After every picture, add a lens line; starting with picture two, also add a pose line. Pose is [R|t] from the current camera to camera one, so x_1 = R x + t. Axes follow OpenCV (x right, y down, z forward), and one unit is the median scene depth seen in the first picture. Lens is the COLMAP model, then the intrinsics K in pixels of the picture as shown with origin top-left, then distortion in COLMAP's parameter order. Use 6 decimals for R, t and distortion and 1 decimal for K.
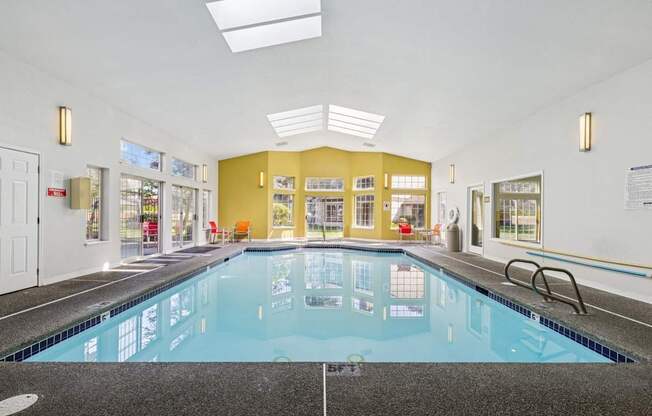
lens RADIAL K [[295.0, 0, 331.9], [0, 295.0, 212.5], [0, 0, 1]] dist [0.010884, -0.000052]
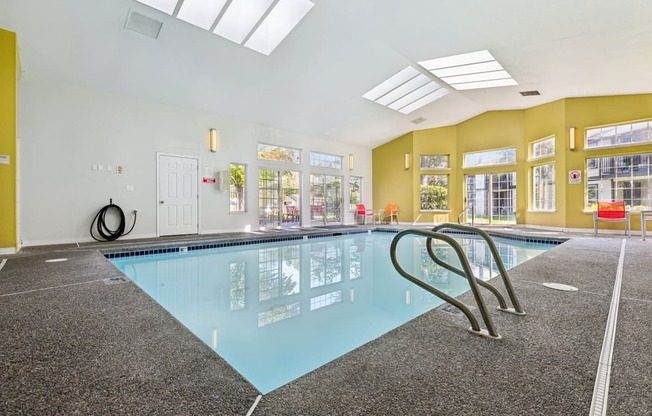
lens RADIAL K [[295.0, 0, 330.2], [0, 295.0, 205.8], [0, 0, 1]] dist [0.010884, -0.000052]
pose [[0.677367, -0.017647, -0.735433, 0.307470], [0.015394, 0.999833, -0.009813, 0.041156], [0.735484, -0.004675, 0.677526, 0.149254]]
